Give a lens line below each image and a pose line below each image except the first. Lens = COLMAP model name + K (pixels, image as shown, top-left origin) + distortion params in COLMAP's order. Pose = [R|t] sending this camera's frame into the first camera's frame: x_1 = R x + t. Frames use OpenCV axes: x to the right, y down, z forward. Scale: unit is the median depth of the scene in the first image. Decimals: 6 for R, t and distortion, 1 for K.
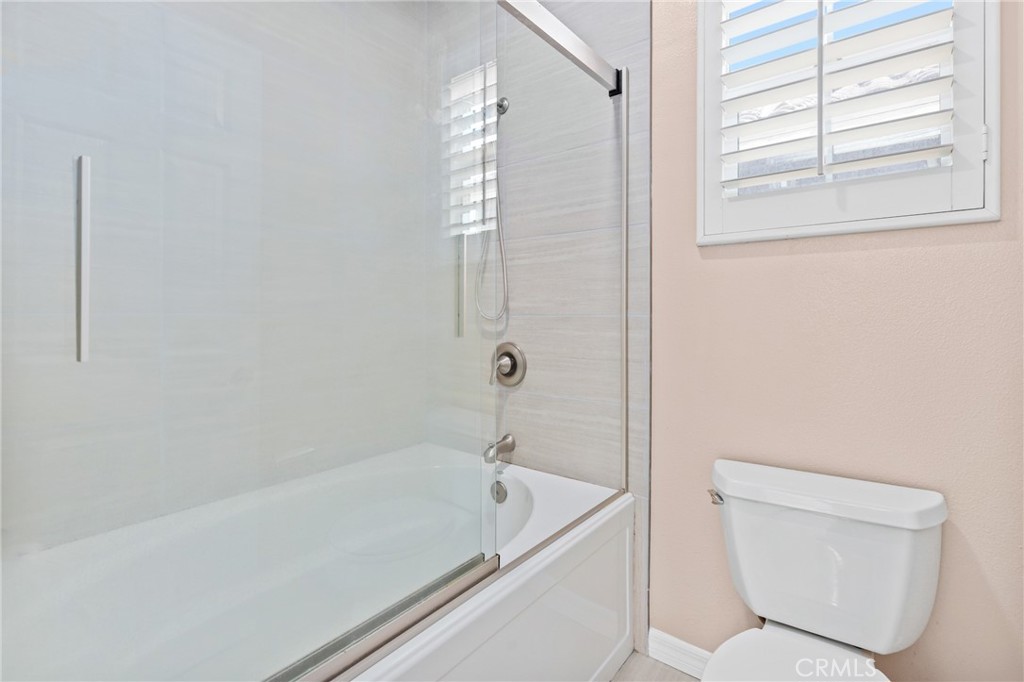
lens RADIAL K [[468.3, 0, 518.8], [0, 468.3, 313.5], [0, 0, 1]] dist [-0.000263, 0.000816]
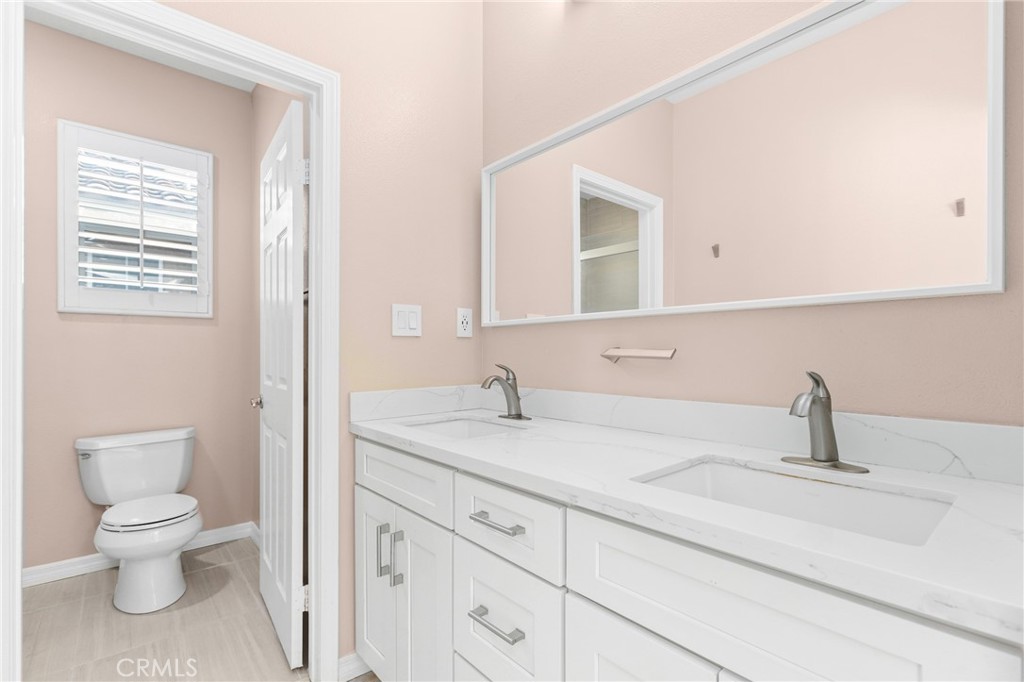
lens RADIAL K [[468.3, 0, 512.3], [0, 468.3, 347.3], [0, 0, 1]] dist [-0.000263, 0.000816]
pose [[0.188257, 0.007452, 0.982092, -1.087079], [0.004880, 0.999952, -0.008522, -0.002777], [-0.982108, 0.006397, 0.188211, -1.005564]]
